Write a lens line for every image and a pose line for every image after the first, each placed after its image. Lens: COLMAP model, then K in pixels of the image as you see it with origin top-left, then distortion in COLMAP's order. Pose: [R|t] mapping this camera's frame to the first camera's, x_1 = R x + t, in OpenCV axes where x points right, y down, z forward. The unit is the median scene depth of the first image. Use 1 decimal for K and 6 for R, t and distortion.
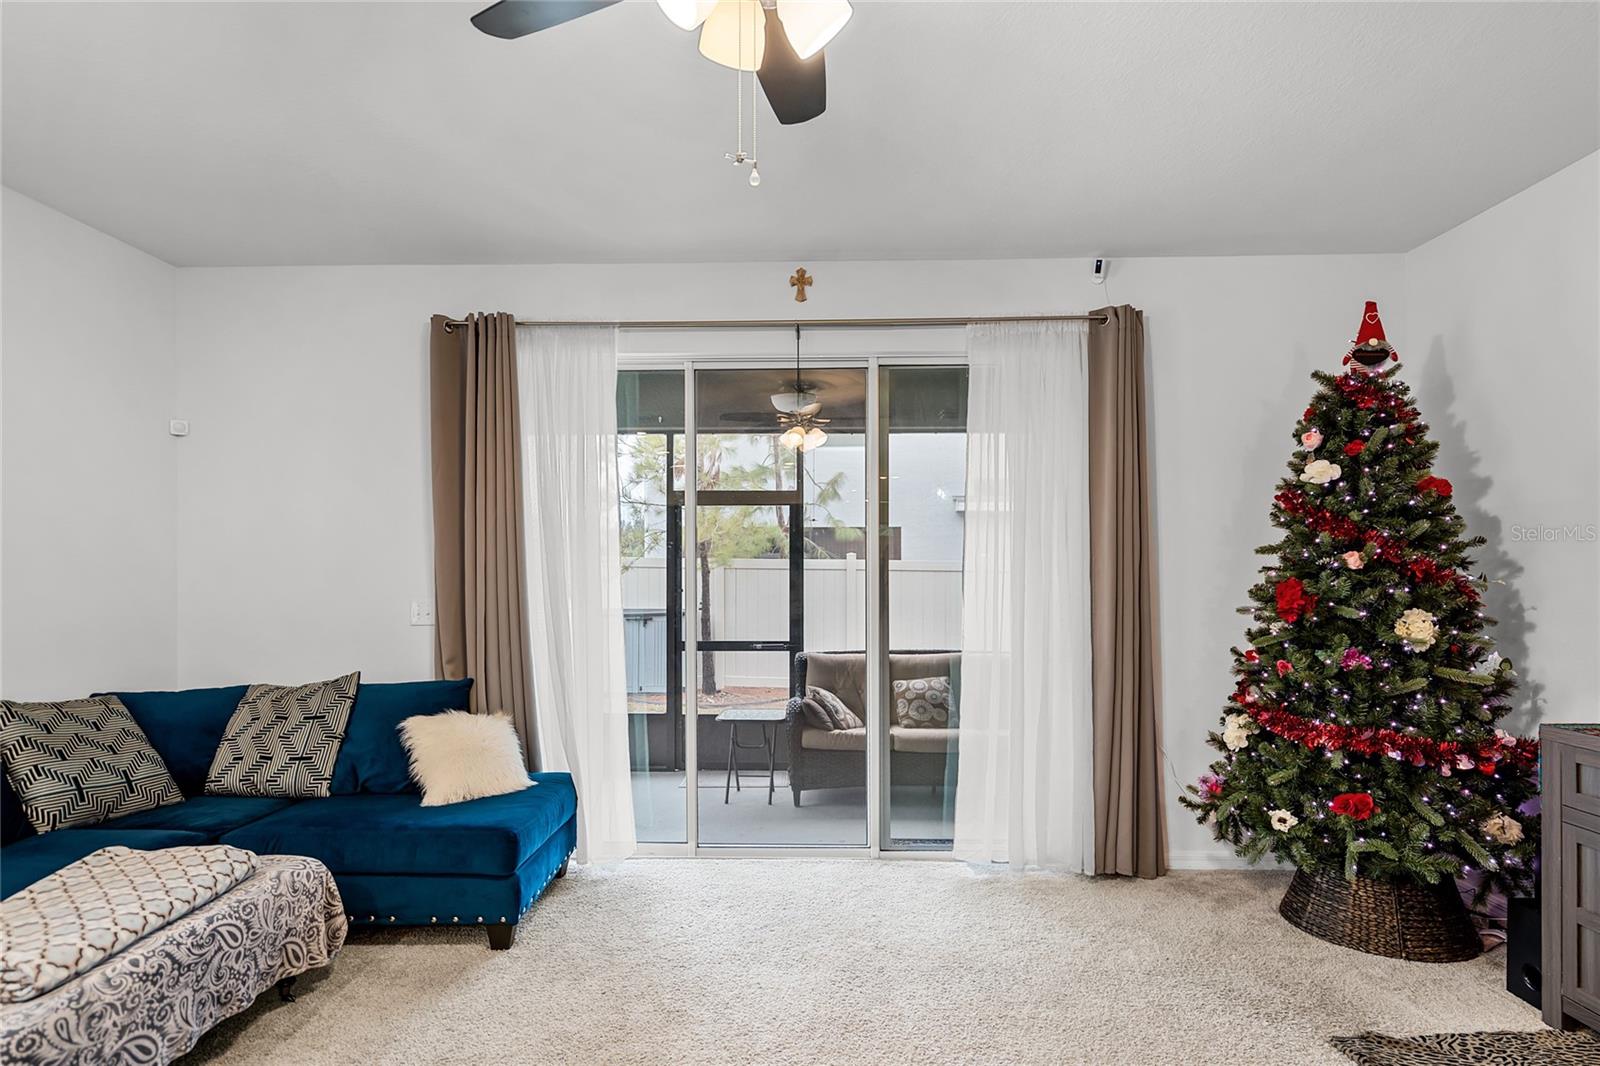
lens RADIAL K [[846.7, 0, 811.1], [0, 846.7, 565.0], [0, 0, 1]] dist [-0.000858, 0.003492]
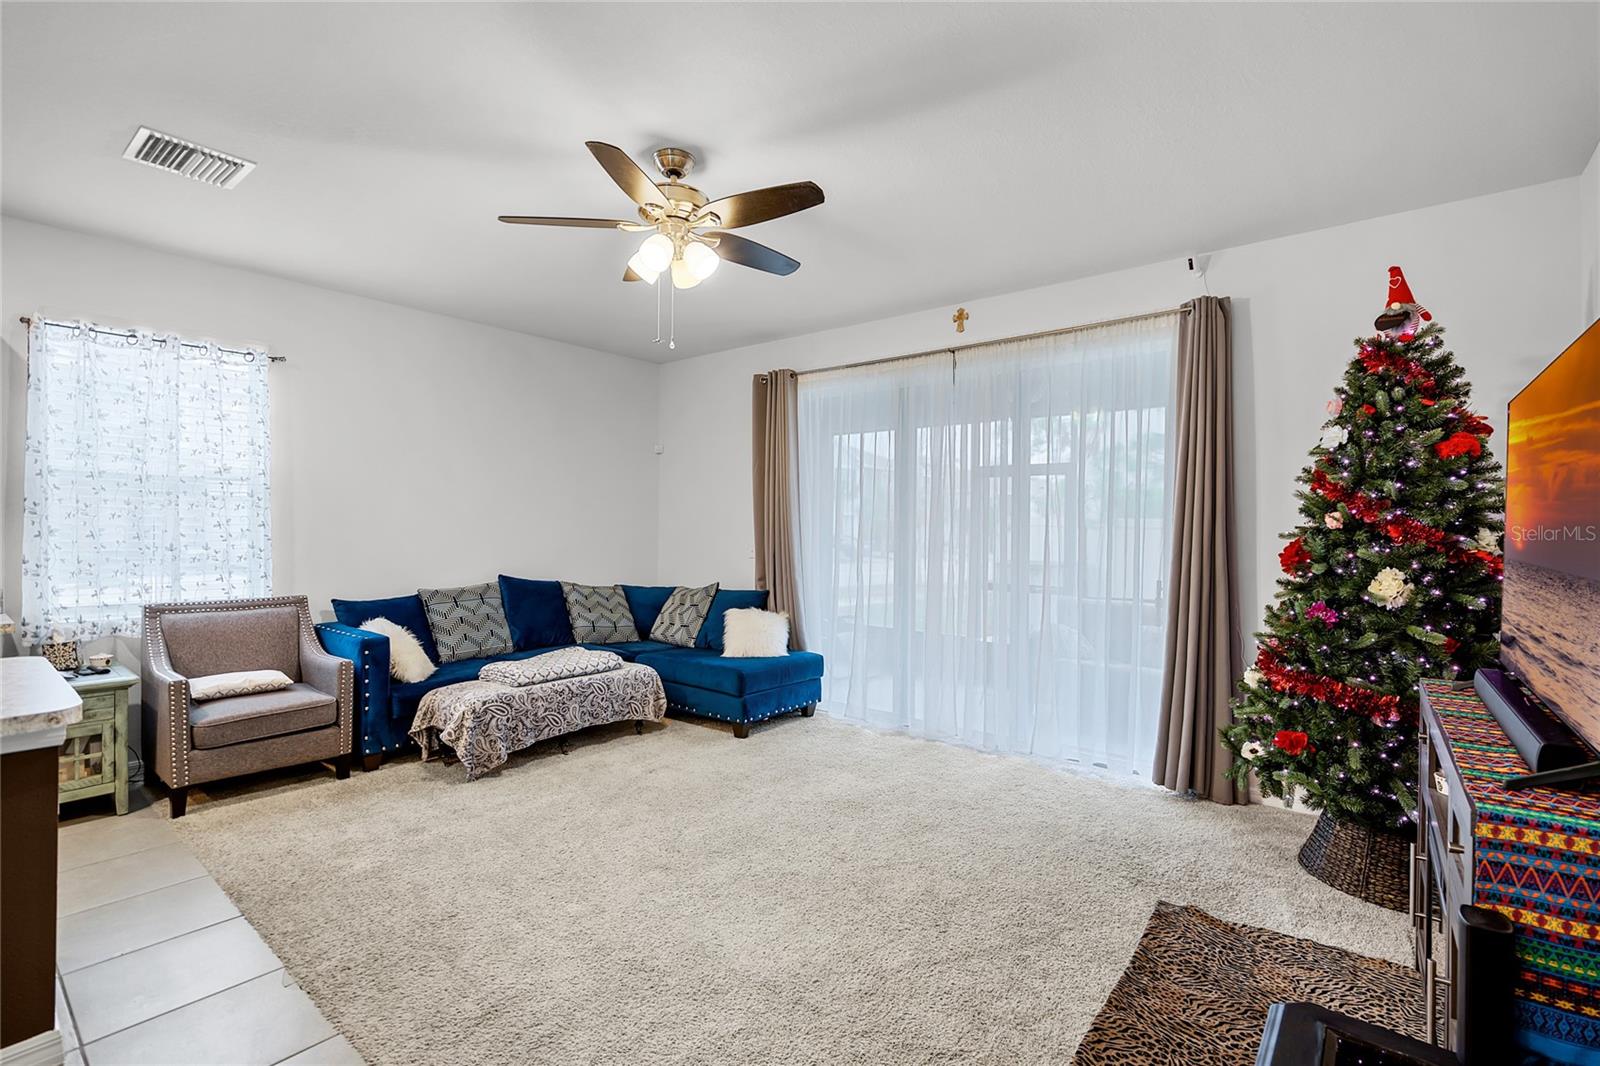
lens RADIAL K [[738.9, 0, 784.4], [0, 738.9, 527.5], [0, 0, 1]] dist [-0.023348, 0.003166]
pose [[0.779115, 0.007777, -0.626833, 0.632849], [-0.006112, 0.999970, 0.004809, 0.002905], [0.626851, 0.000085, 0.779139, -0.138189]]
